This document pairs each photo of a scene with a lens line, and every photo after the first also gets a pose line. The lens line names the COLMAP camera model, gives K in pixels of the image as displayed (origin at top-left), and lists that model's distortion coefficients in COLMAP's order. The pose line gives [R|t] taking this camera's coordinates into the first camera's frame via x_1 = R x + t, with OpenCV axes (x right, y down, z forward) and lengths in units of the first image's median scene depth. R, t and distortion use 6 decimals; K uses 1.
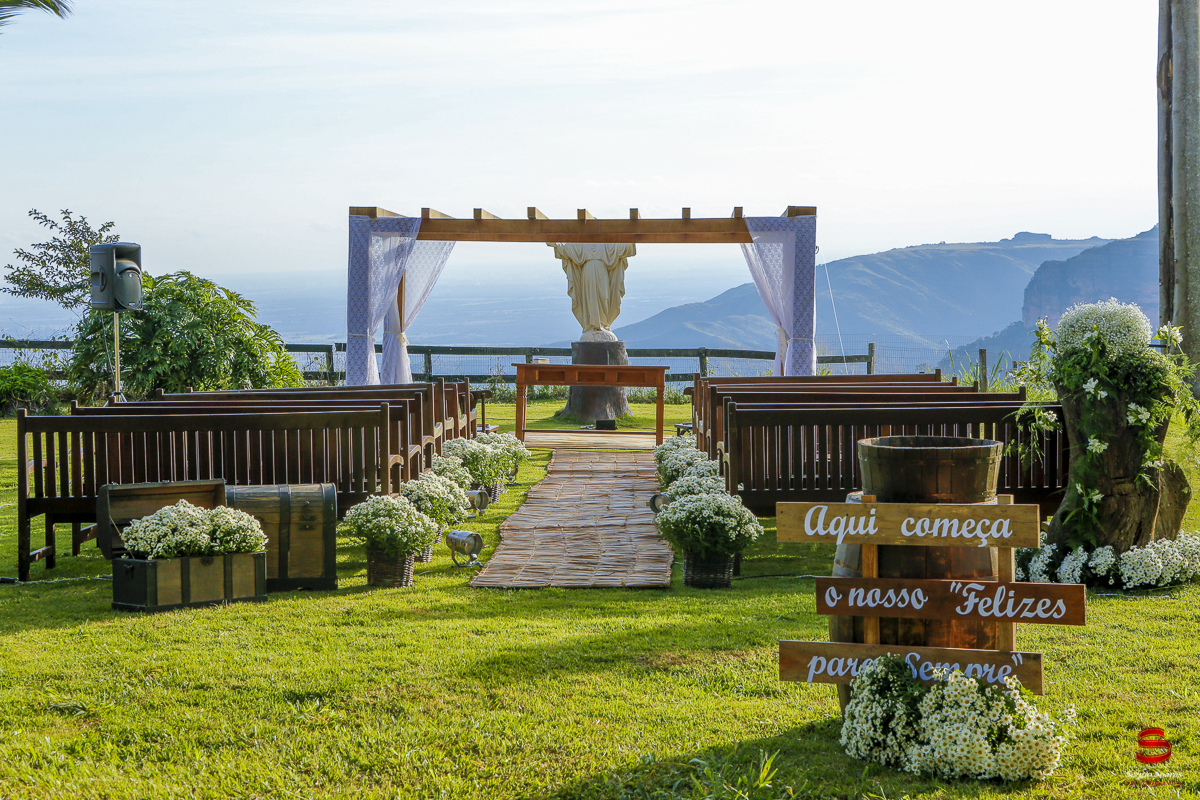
lens RADIAL K [[2213.0, 0, 600.0], [0, 2213.0, 400.0], [0, 0, 1]] dist [0.173086, 0.100312]
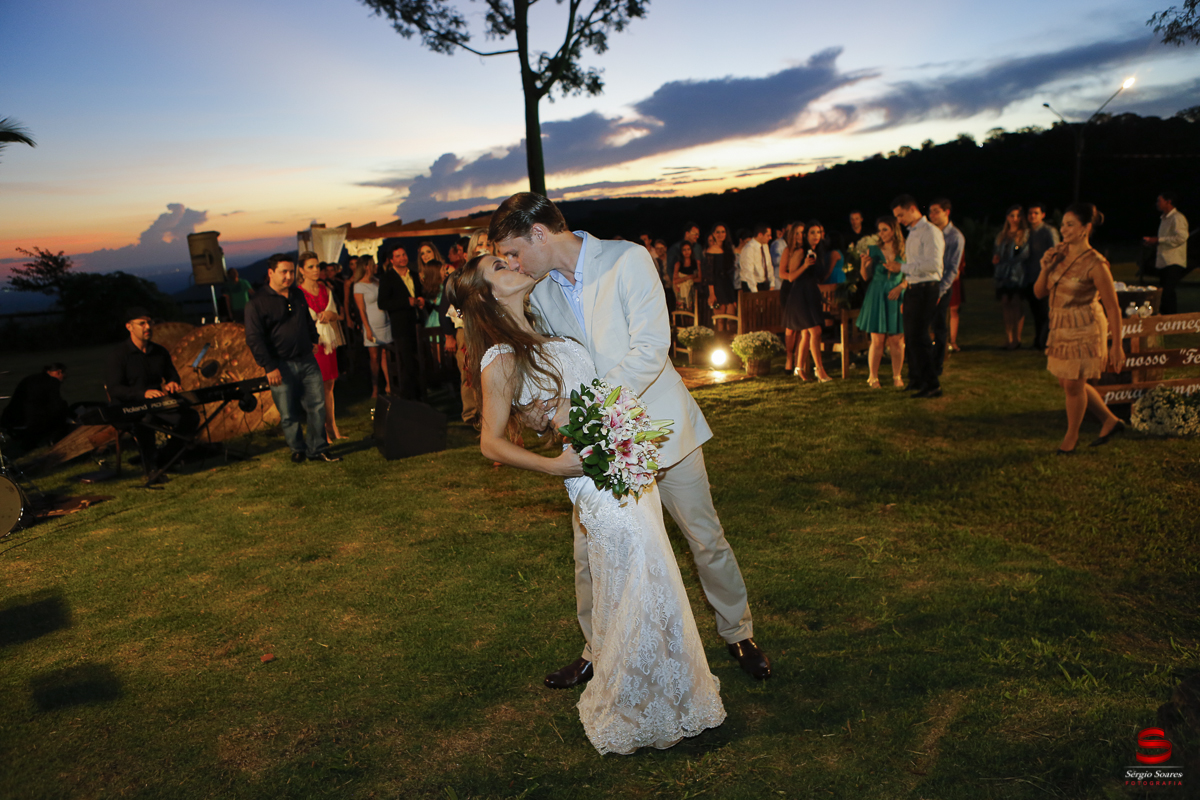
lens RADIAL K [[834.7, 0, 600.0], [0, 834.7, 400.0], [0, 0, 1]] dist [-0.104844, 0.076232]
pose [[0.877707, -0.139761, 0.458364, -0.493993], [0.085141, 0.986787, 0.137849, -0.019012], [-0.471574, -0.081965, 0.878009, 0.391666]]
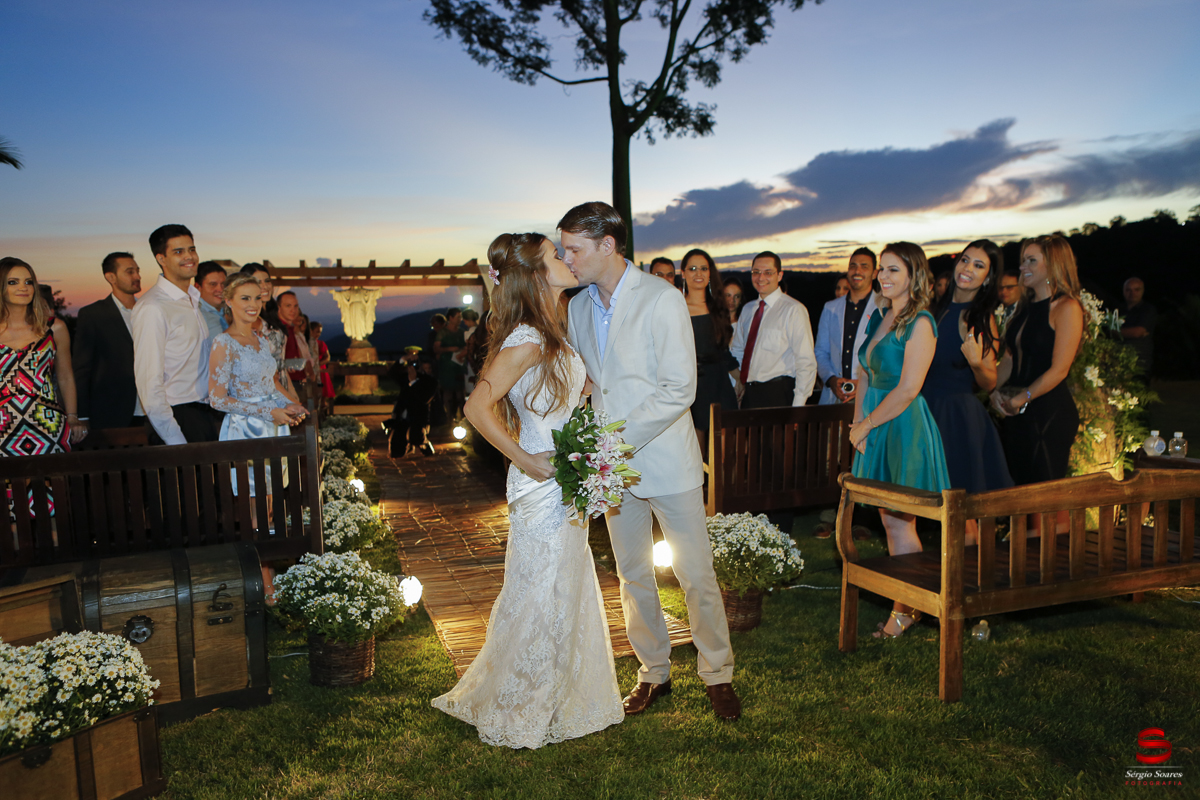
lens RADIAL K [[870.6, 0, 600.0], [0, 870.6, 400.0], [0, 0, 1]] dist [-0.095181, 0.081910]
pose [[0.946472, -0.046751, 0.319381, -0.108536], [0.035507, 0.998530, 0.040942, -0.017745], [-0.320826, -0.027411, 0.946741, 0.761705]]
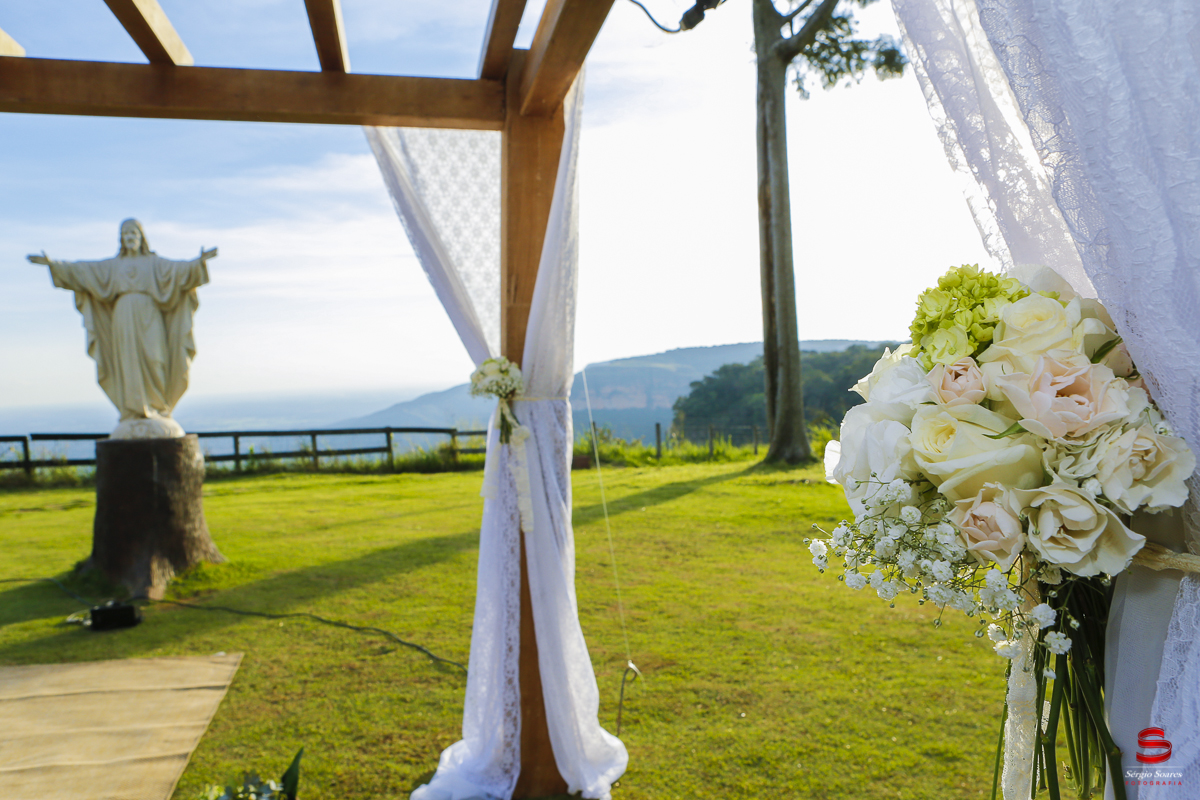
lens RADIAL K [[834.7, 0, 600.0], [0, 834.7, 400.0], [0, 0, 1]] dist [-0.104844, 0.076232]
pose [[0.963936, -0.019702, 0.265403, 0.144898], [0.031526, 0.998688, -0.040363, -0.062491], [-0.264260, 0.047275, 0.963292, 1.999991]]
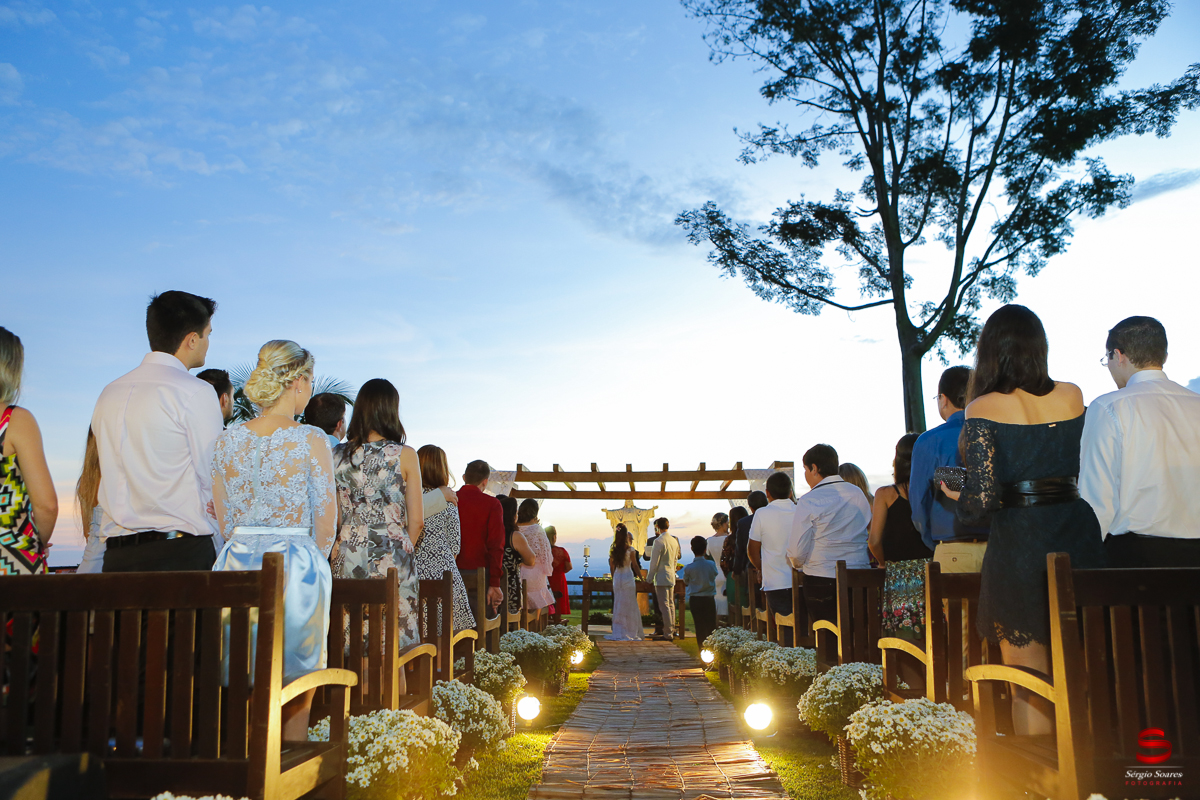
lens RADIAL K [[834.7, 0, 600.0], [0, 834.7, 400.0], [0, 0, 1]] dist [-0.104844, 0.076232]
pose [[0.999805, -0.003243, -0.019471, -0.032563], [-0.001694, 0.968684, -0.248291, 0.014137], [0.019667, 0.248275, 0.968490, 0.934807]]
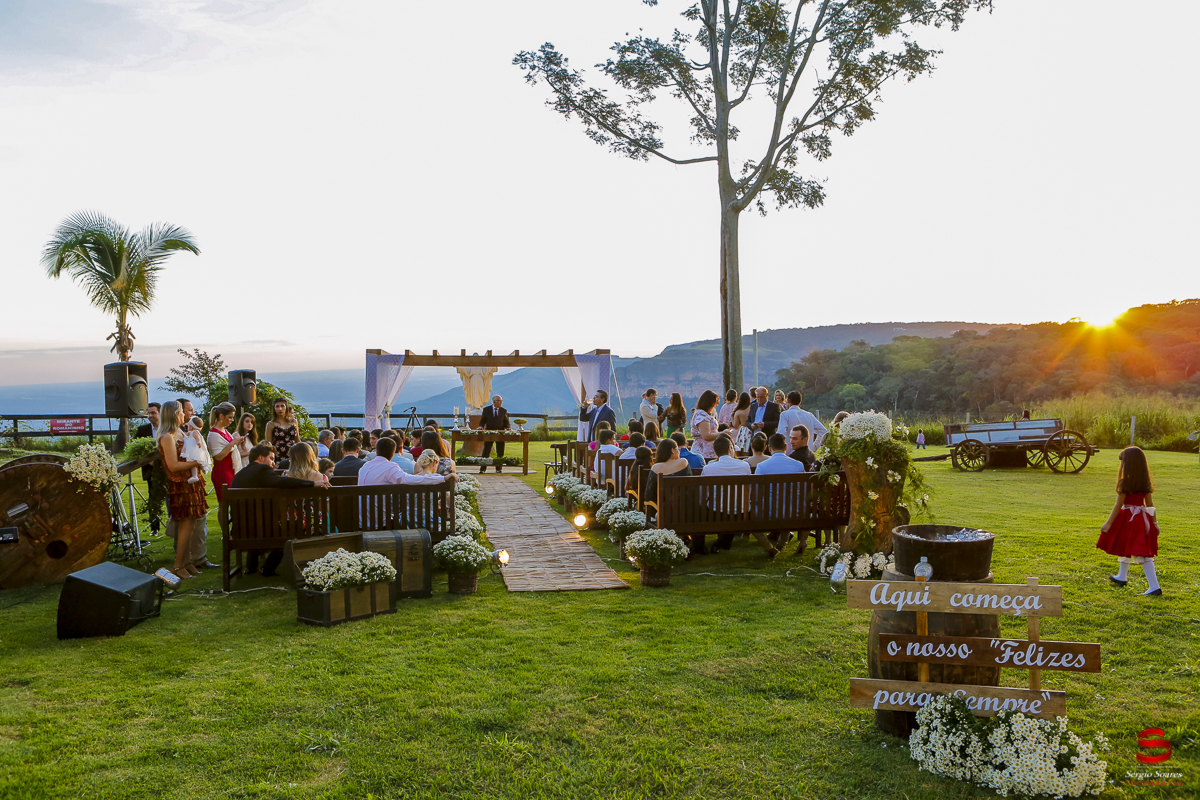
lens RADIAL K [[974.9, 0, 600.0], [0, 974.9, 400.0], [0, 0, 1]] dist [-0.082551, 0.105613]
pose [[0.983601, -0.006821, 0.180227, -0.132593], [0.011883, 0.999564, -0.027023, -0.038338], [-0.179964, 0.028722, 0.983254, 0.306979]]
